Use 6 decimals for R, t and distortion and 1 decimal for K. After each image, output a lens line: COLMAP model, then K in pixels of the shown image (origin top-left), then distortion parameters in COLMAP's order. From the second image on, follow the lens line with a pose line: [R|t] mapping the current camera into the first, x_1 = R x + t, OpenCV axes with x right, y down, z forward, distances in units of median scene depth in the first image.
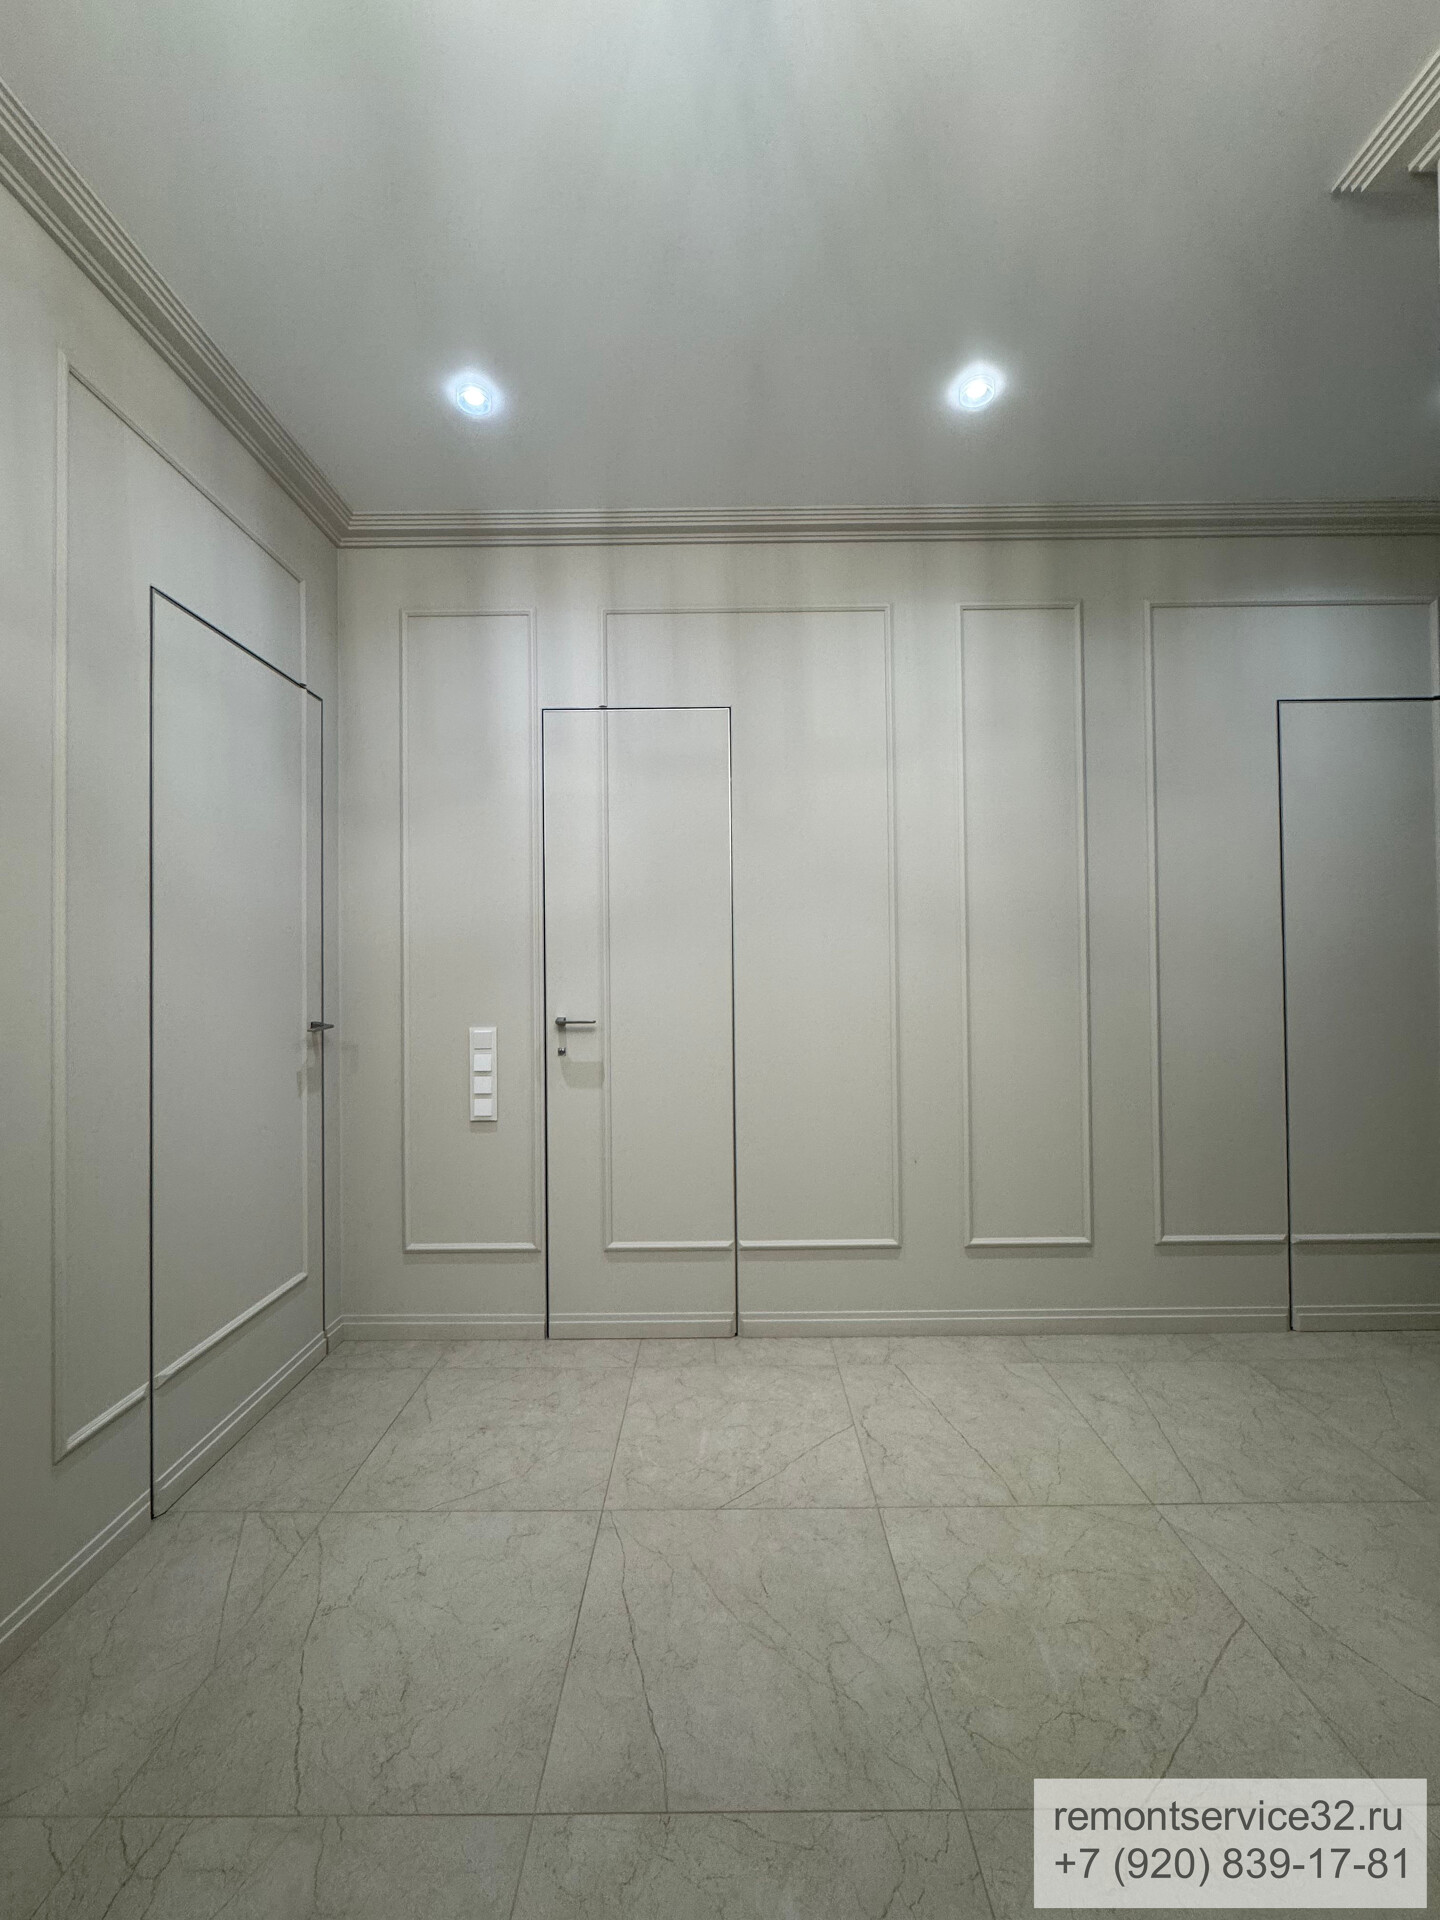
lens RADIAL K [[767.9, 0, 718.3], [0, 767.9, 953.2], [0, 0, 1]] dist [-0.004130, 0.001373]
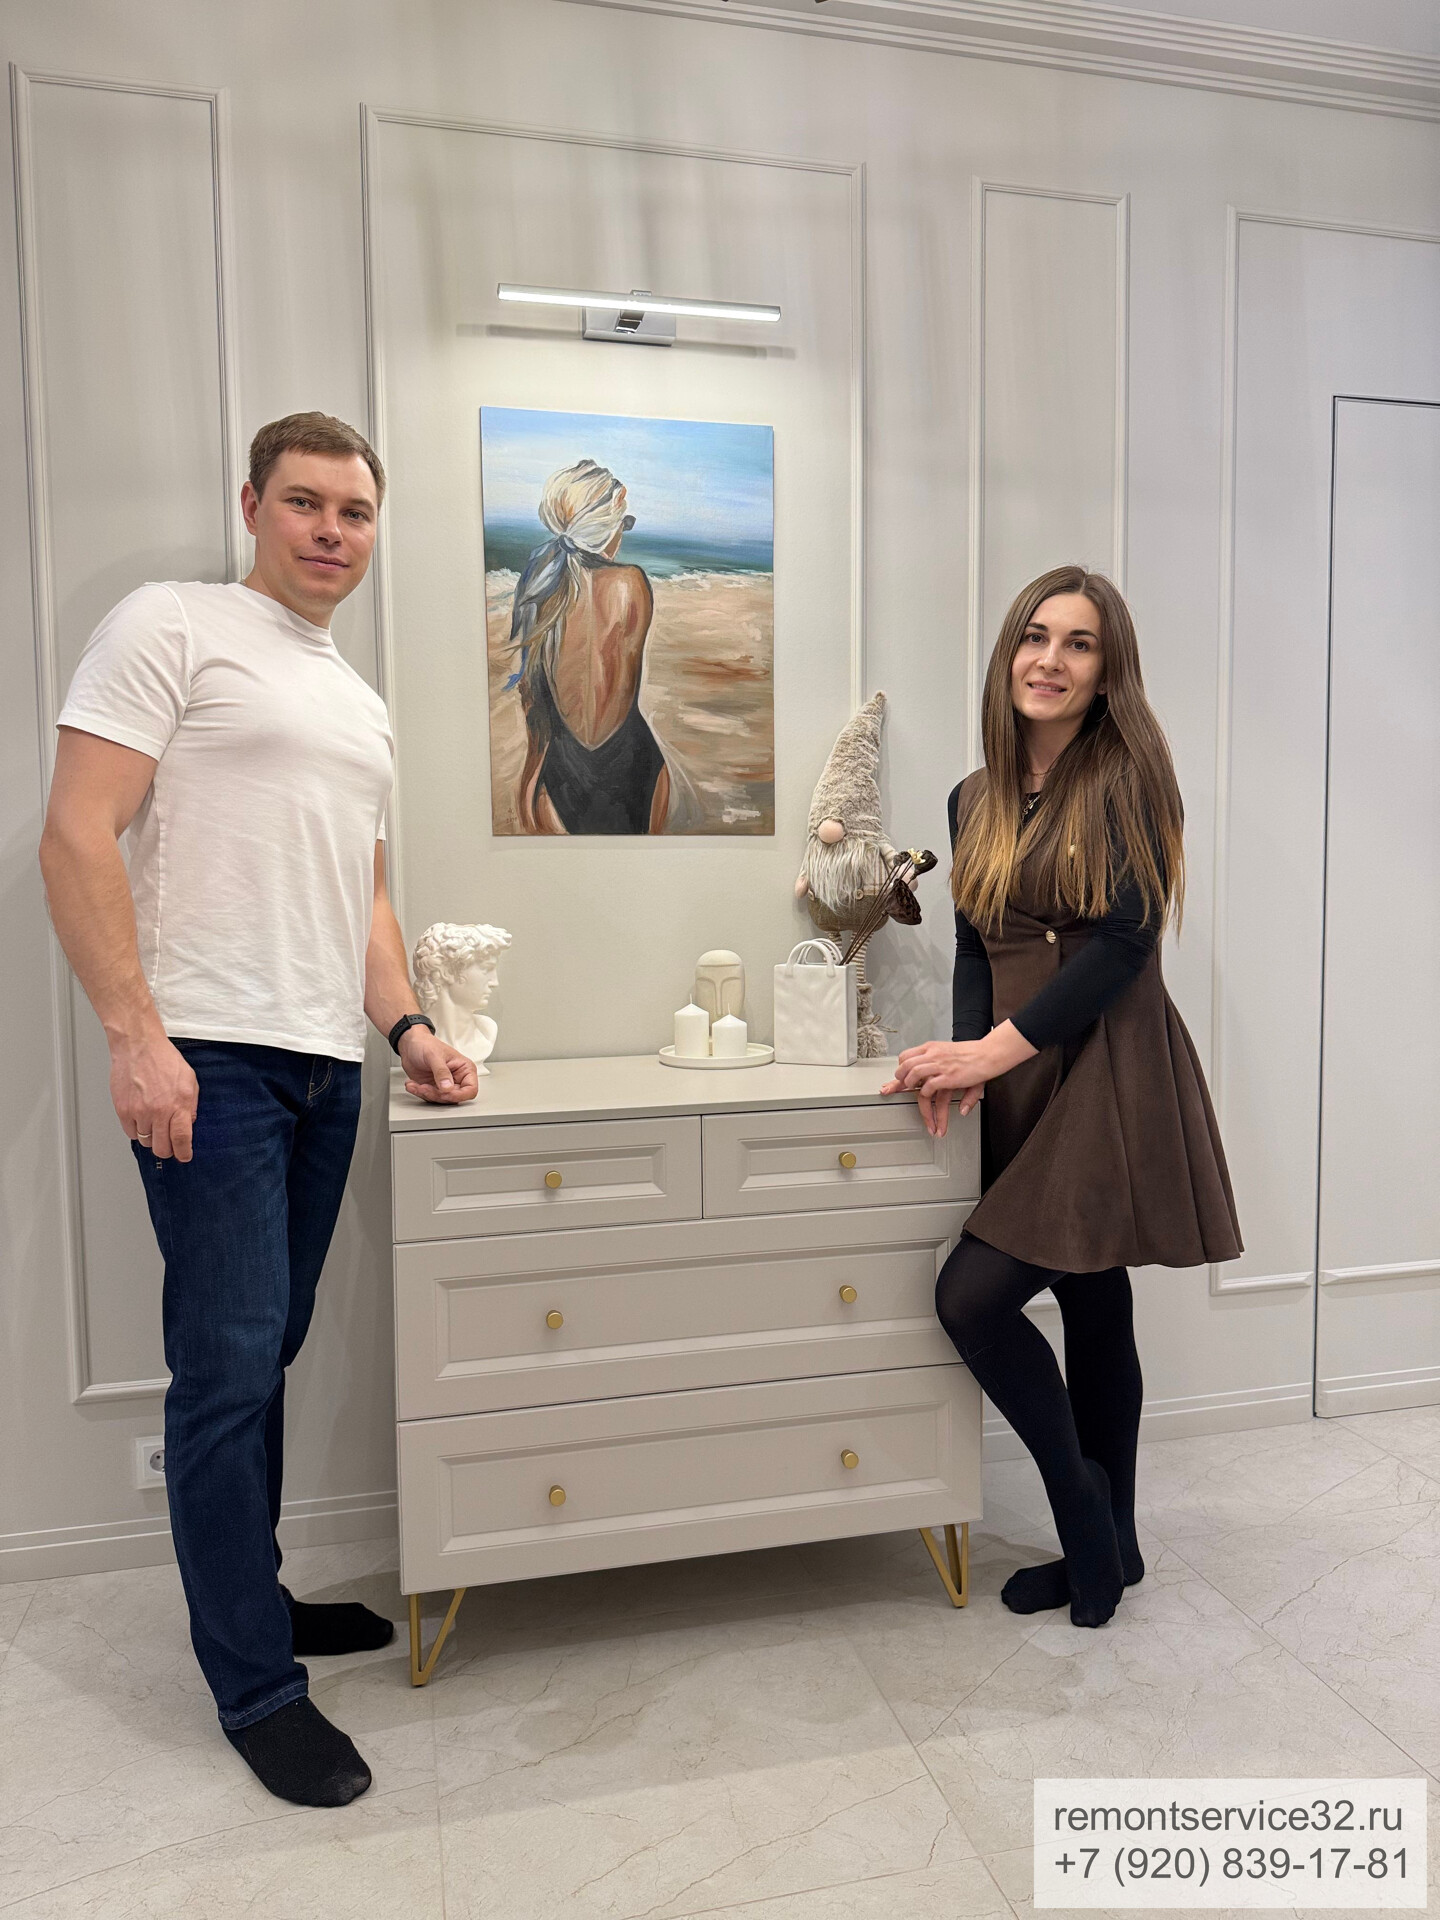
lens RADIAL K [[1373.2, 0, 720.4], [0, 1373.2, 957.3], [0, 0, 1]] dist [0.002967, -0.018119]
pose [[0.248165, 0.082947, -0.965160, 0.680843], [0.026003, 0.995398, 0.092232, -0.000588], [0.968369, -0.047985, 0.244866, -0.101495]]
